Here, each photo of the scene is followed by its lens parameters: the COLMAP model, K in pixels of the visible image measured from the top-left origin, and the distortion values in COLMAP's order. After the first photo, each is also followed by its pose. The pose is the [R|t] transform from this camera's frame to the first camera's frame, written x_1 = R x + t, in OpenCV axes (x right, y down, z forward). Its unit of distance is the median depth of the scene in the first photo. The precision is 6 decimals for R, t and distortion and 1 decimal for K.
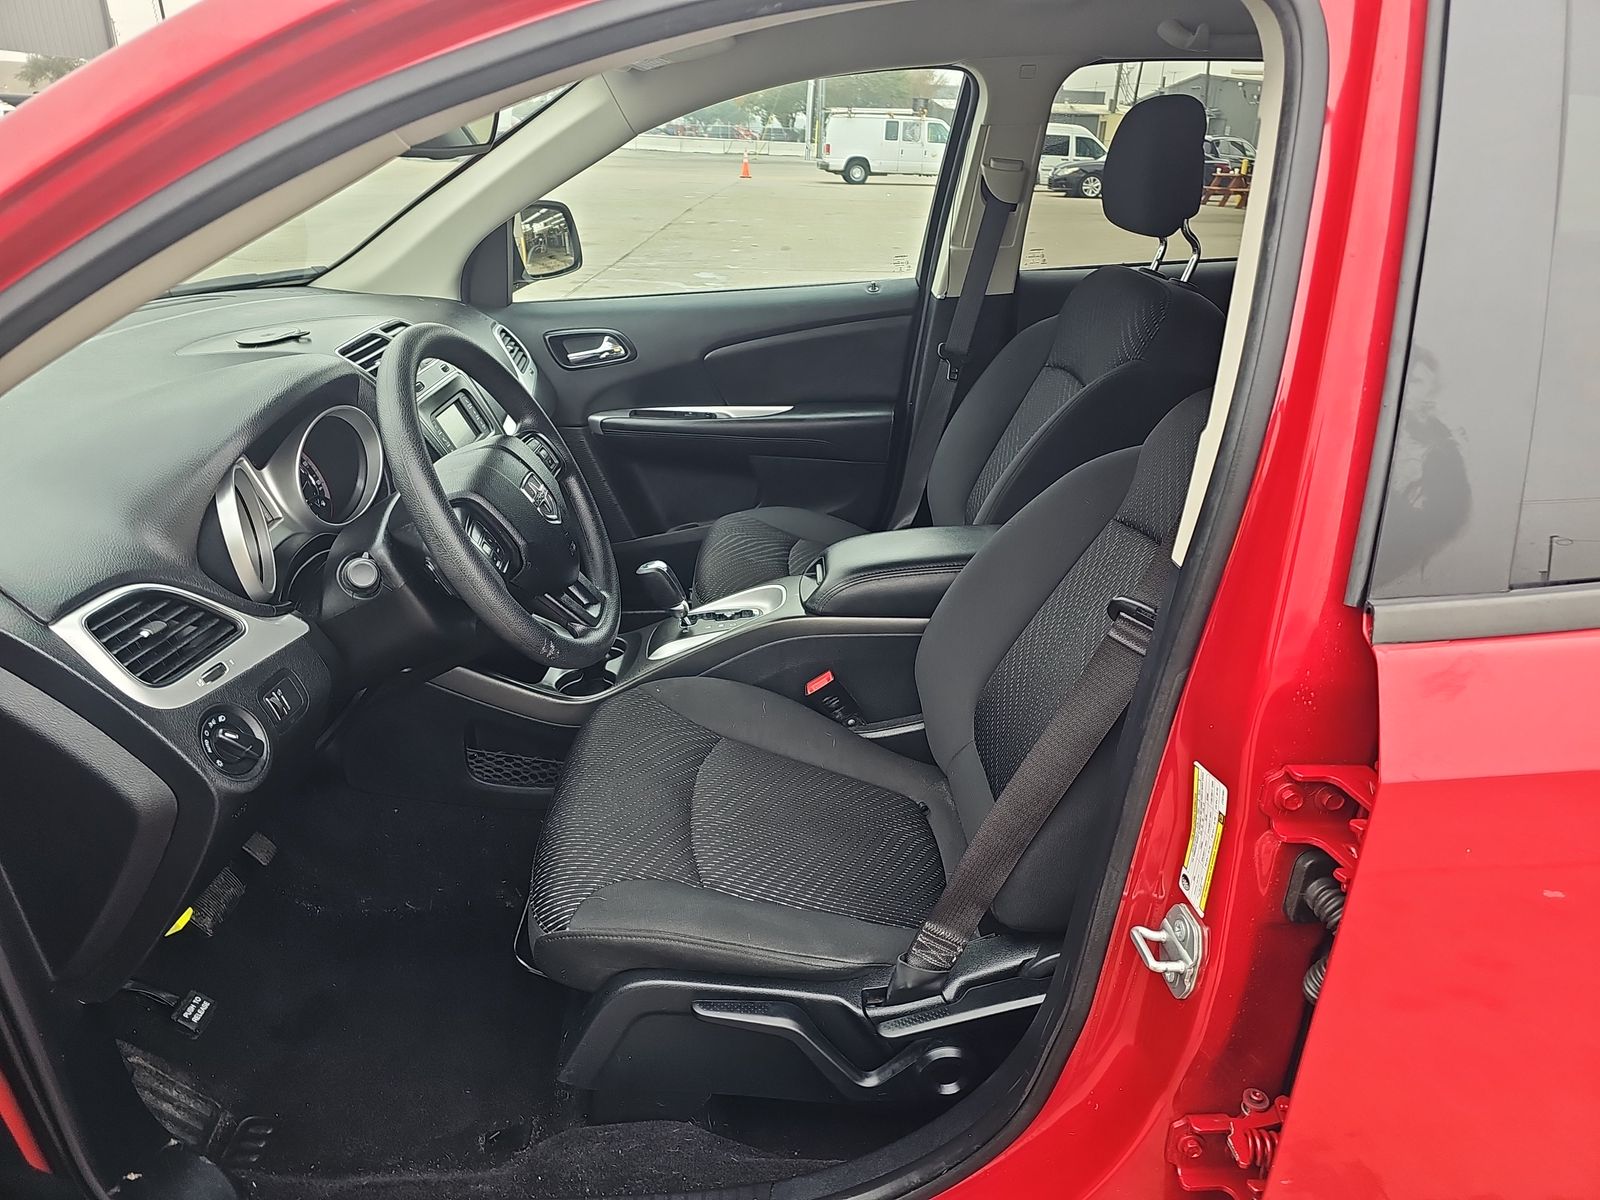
lens RADIAL K [[1063.3, 0, 807.3], [0, 1063.3, 615.3], [0, 0, 1]] dist [0.046340, -0.046063]
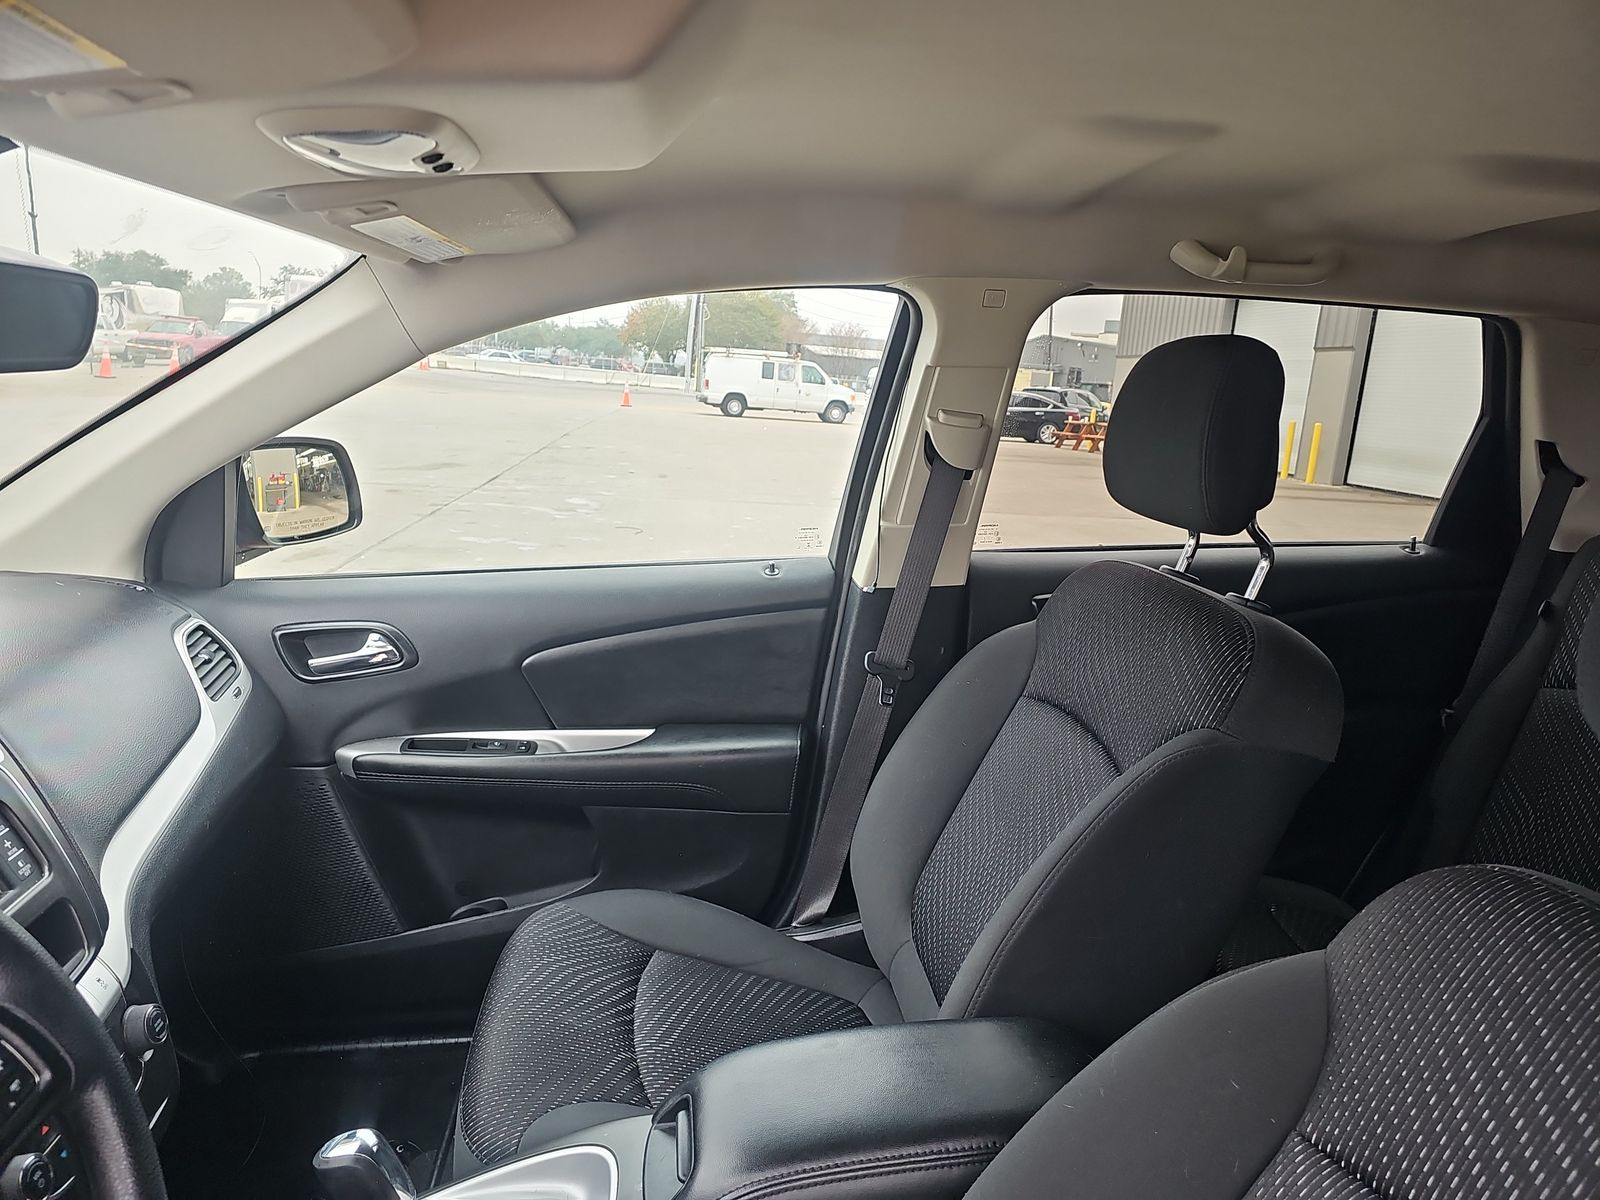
lens RADIAL K [[1063.3, 0, 803.9], [0, 1063.3, 603.9], [0, 0, 1]] dist [0.046340, -0.046063]
pose [[0.993461, 0.018703, 0.112630, 0.003922], [0.004988, 0.978440, -0.206473, -0.134851], [-0.114063, 0.205685, 0.971948, 0.304581]]
